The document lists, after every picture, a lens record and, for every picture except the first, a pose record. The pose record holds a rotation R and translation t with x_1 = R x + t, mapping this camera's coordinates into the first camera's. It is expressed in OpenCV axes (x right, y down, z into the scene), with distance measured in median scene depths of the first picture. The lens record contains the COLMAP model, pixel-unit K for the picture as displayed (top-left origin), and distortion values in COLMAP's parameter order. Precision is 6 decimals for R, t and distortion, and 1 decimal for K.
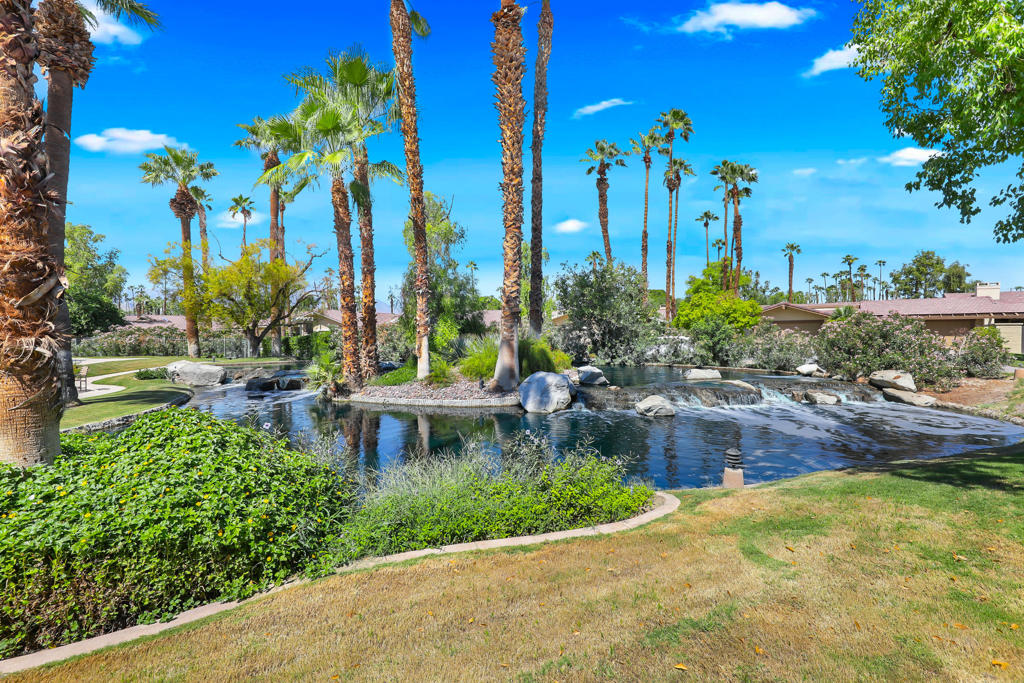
lens RADIAL K [[430.3, 0, 516.9], [0, 430.3, 341.4], [0, 0, 1]] dist [-0.000764, -0.000395]
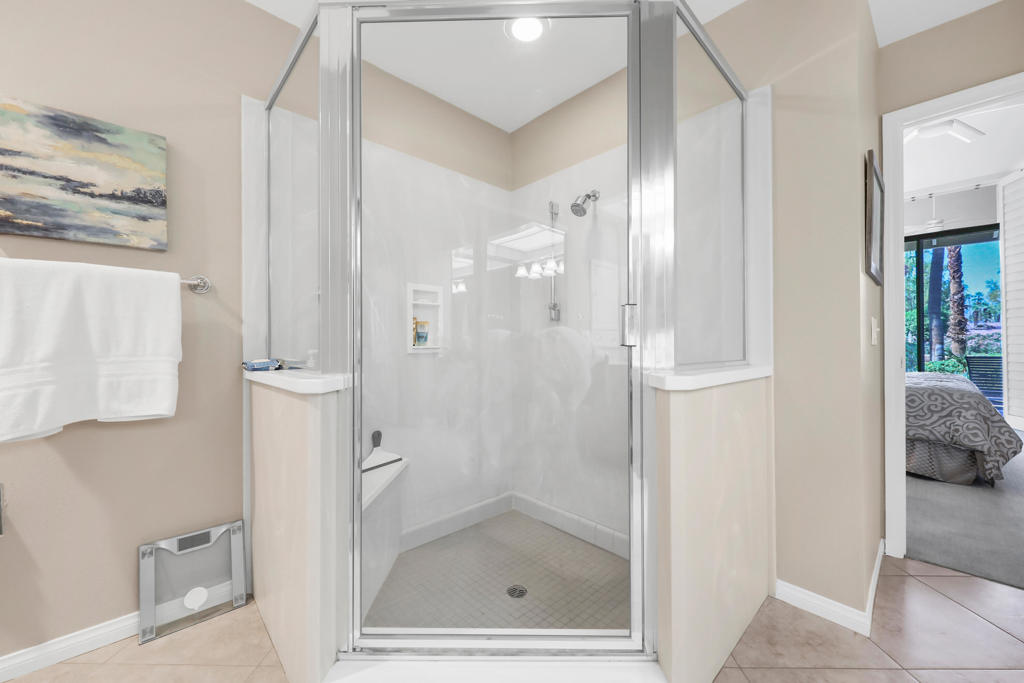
lens RADIAL K [[384.2, 0, 516.4], [0, 384.2, 341.3], [0, 0, 1]] dist [-0.001538, -0.000180]
pose [[-0.023454, 0.003866, -0.999717, 0.651947], [-0.020162, 0.999787, 0.004339, 0.028186], [0.999522, 0.020258, -0.023371, -0.770169]]
